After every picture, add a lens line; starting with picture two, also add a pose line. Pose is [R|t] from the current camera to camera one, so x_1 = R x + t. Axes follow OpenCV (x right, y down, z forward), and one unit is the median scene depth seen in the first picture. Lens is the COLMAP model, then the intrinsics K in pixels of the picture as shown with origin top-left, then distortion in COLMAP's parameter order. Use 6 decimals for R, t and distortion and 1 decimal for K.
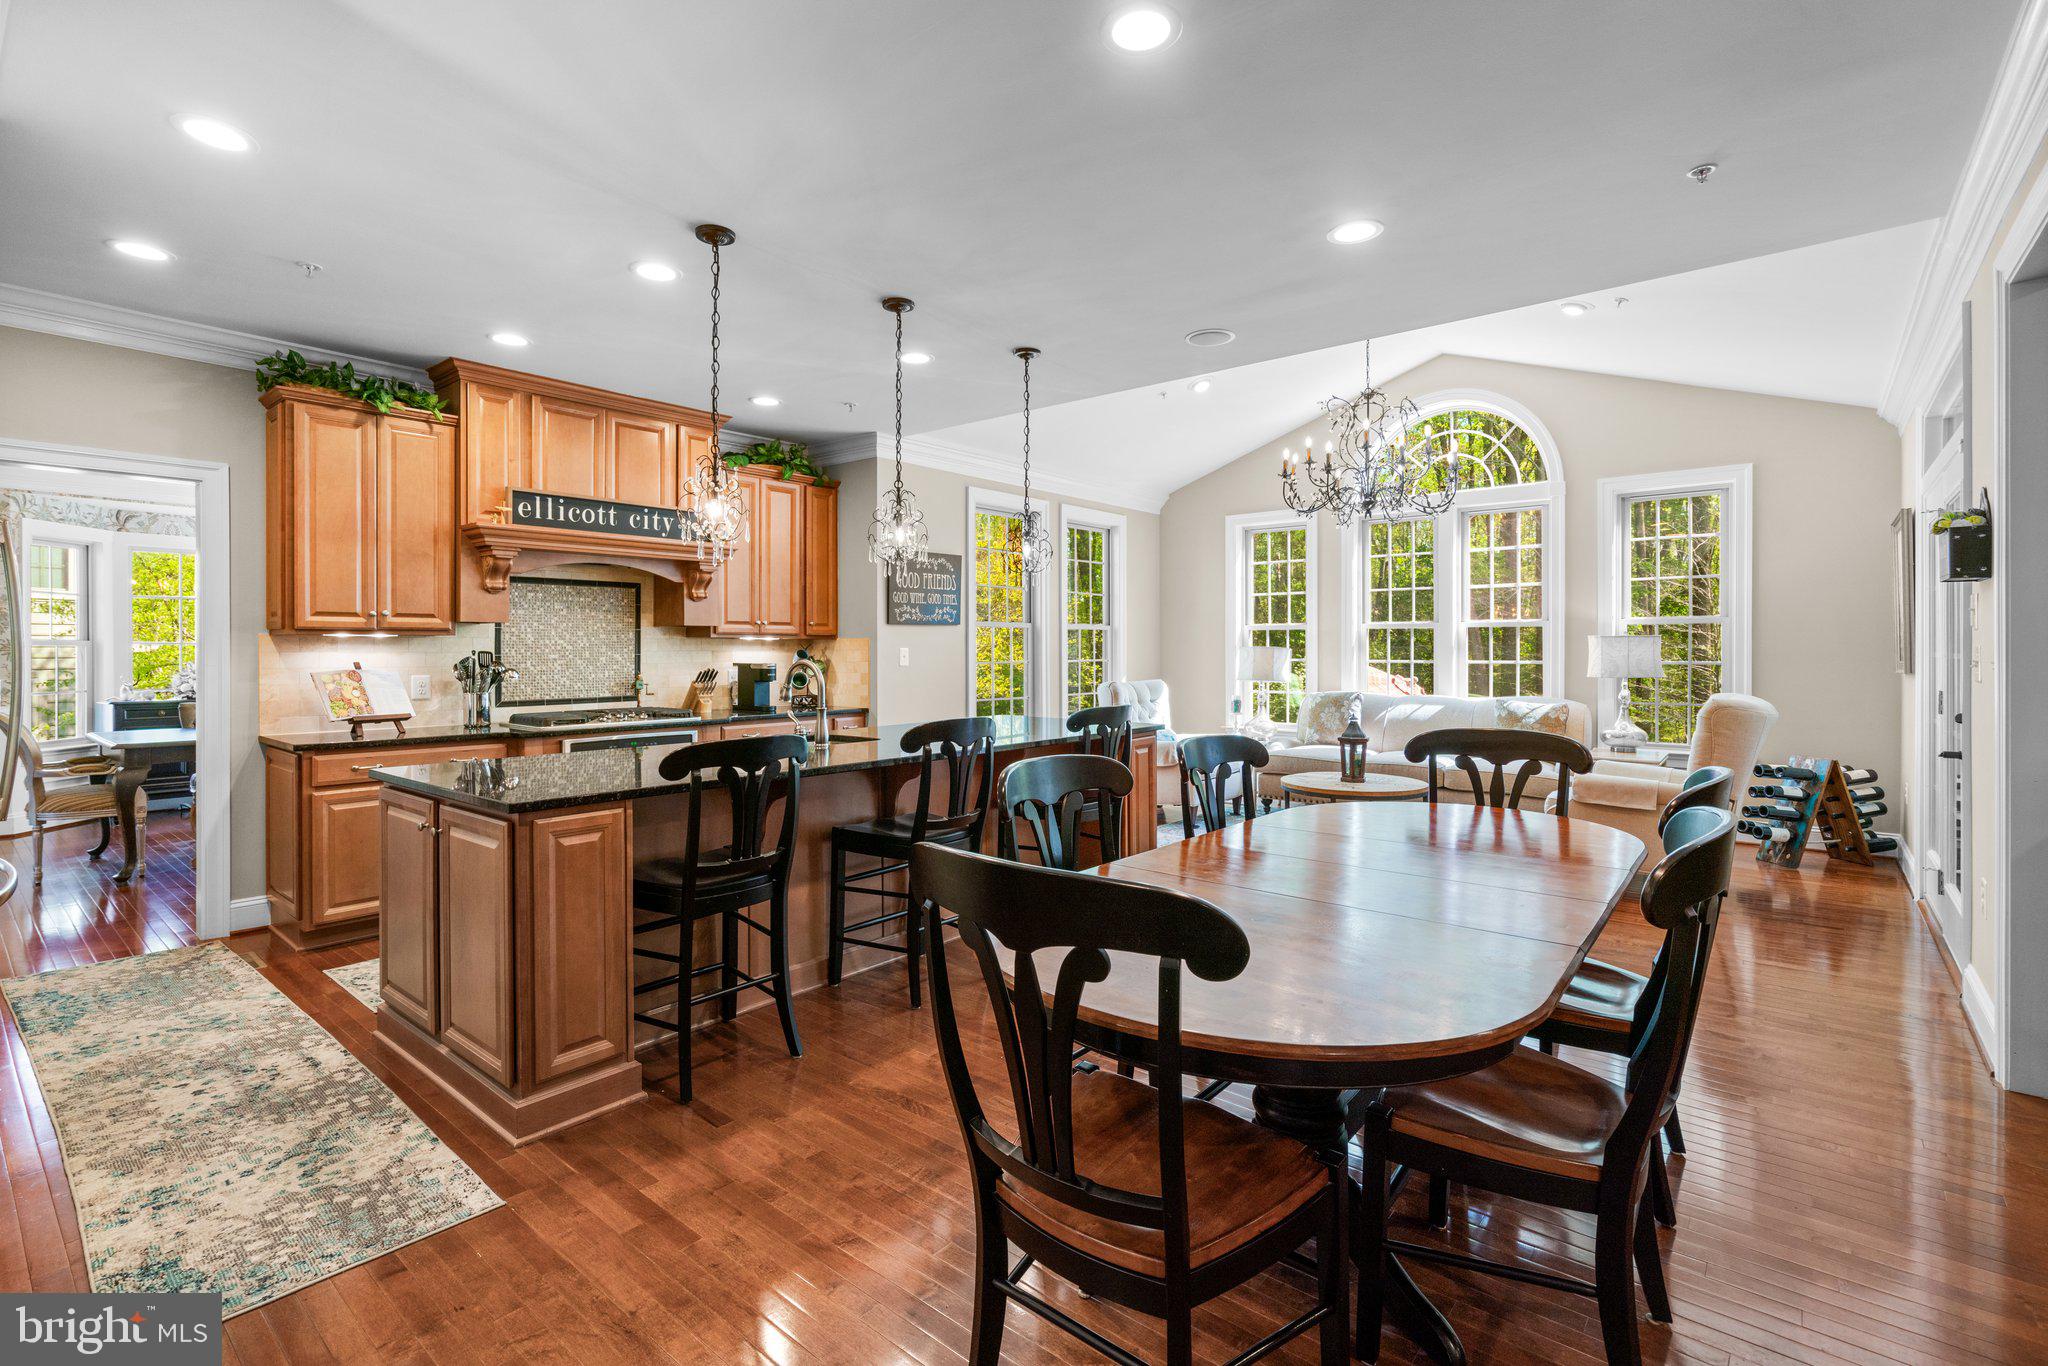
lens RADIAL K [[926.7, 0, 1015.0], [0, 926.7, 649.6], [0, 0, 1]] dist [-0.005144, 0.002175]
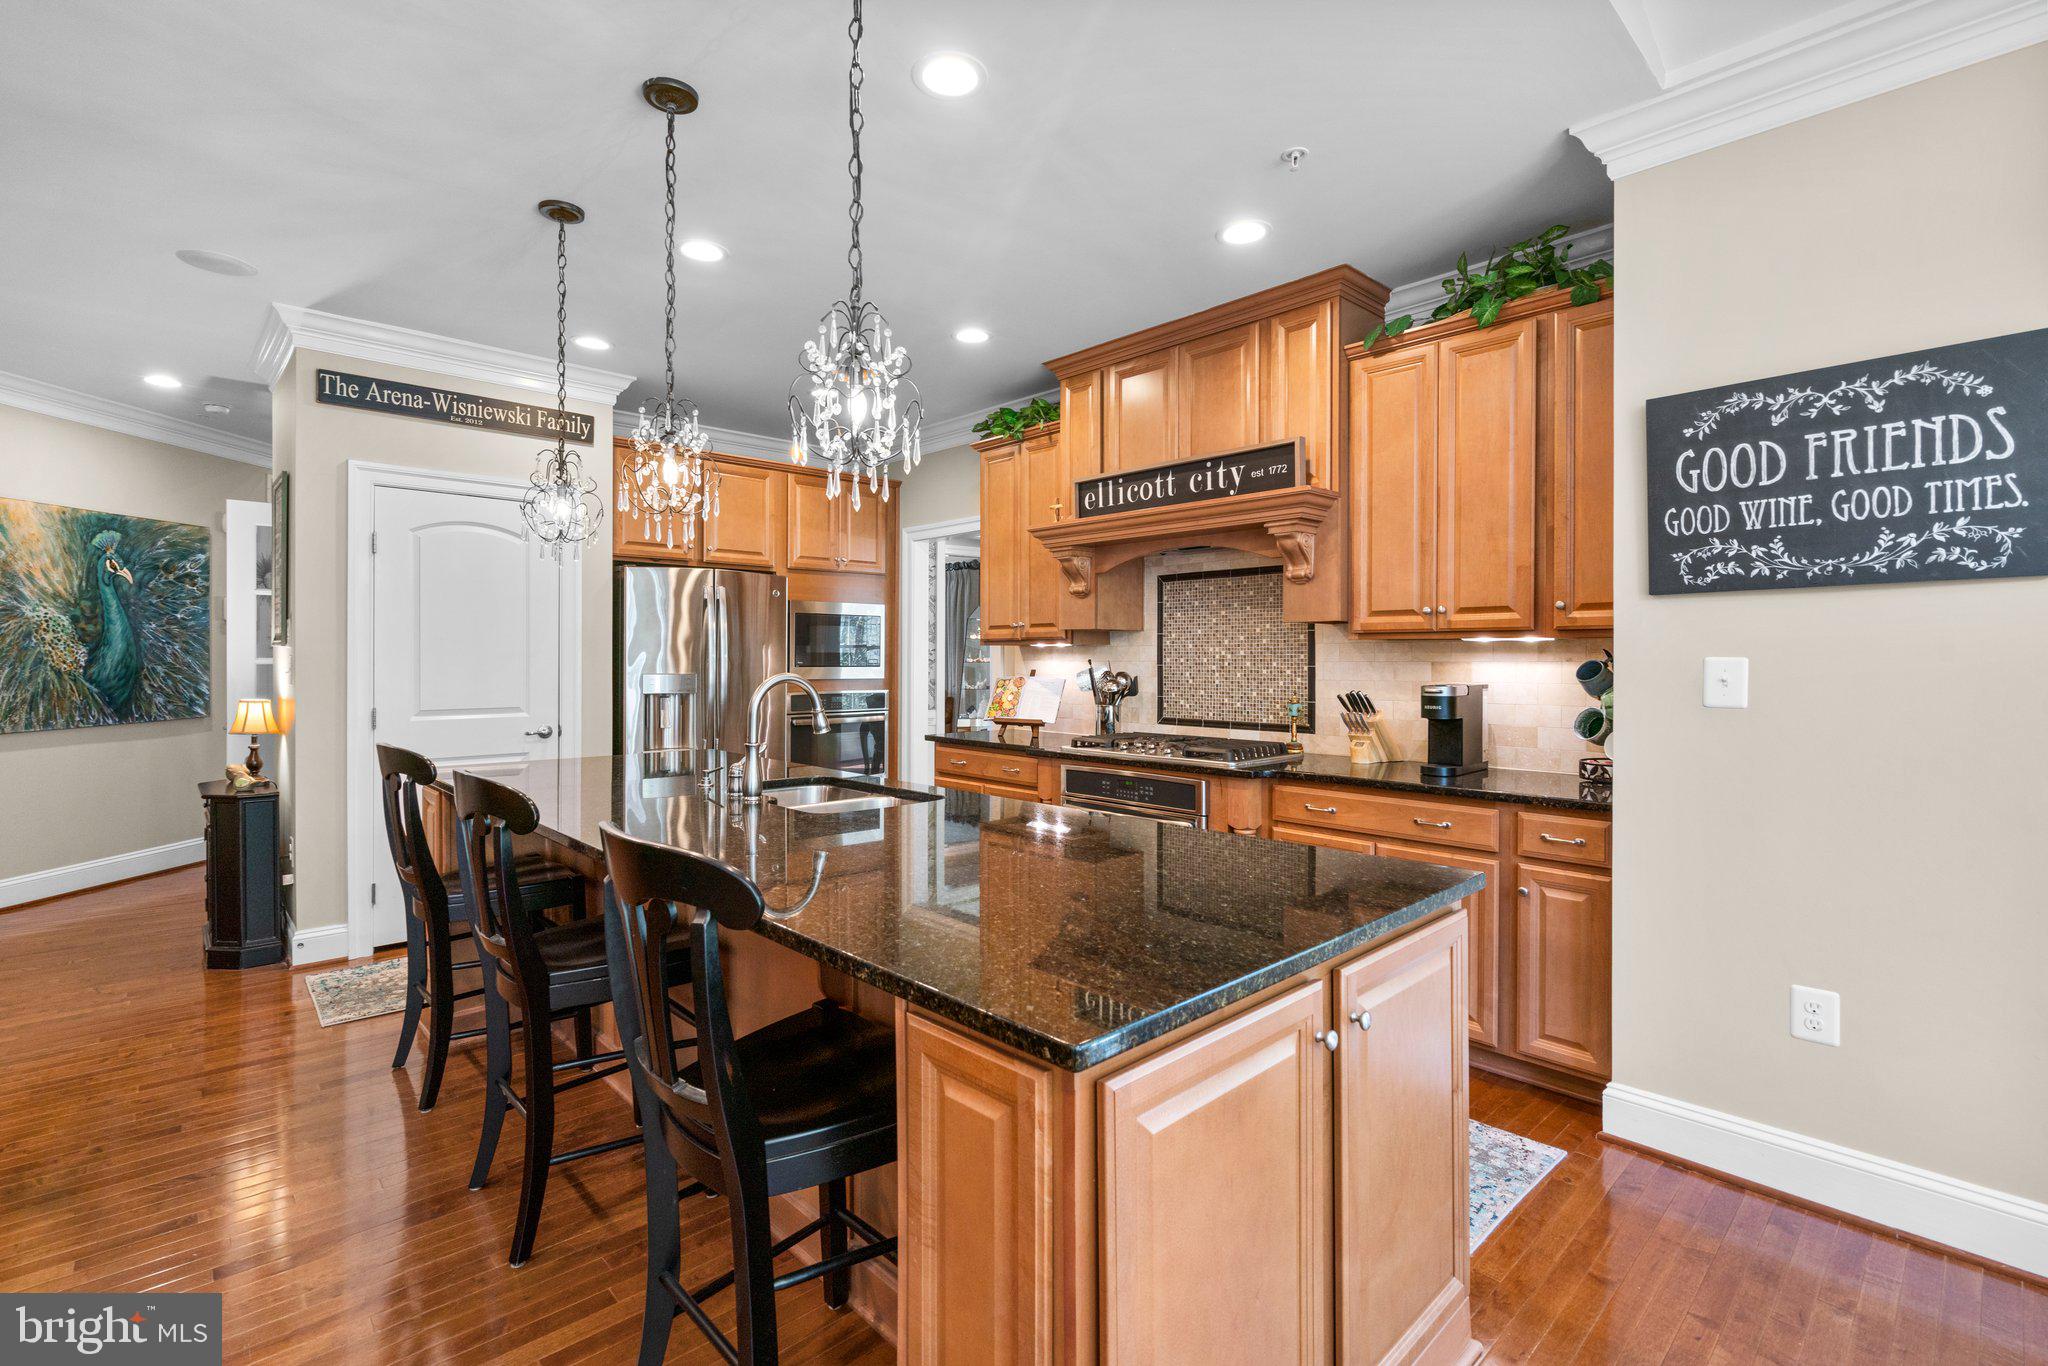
lens RADIAL K [[926.7, 0, 1020.2], [0, 926.7, 666.1], [0, 0, 1]] dist [-0.005144, 0.002175]
pose [[-0.115723, 0.010883, -0.993222, 0.374157], [-0.002128, 0.999935, 0.011204, -0.002905], [0.993279, 0.003411, -0.115693, 1.072986]]
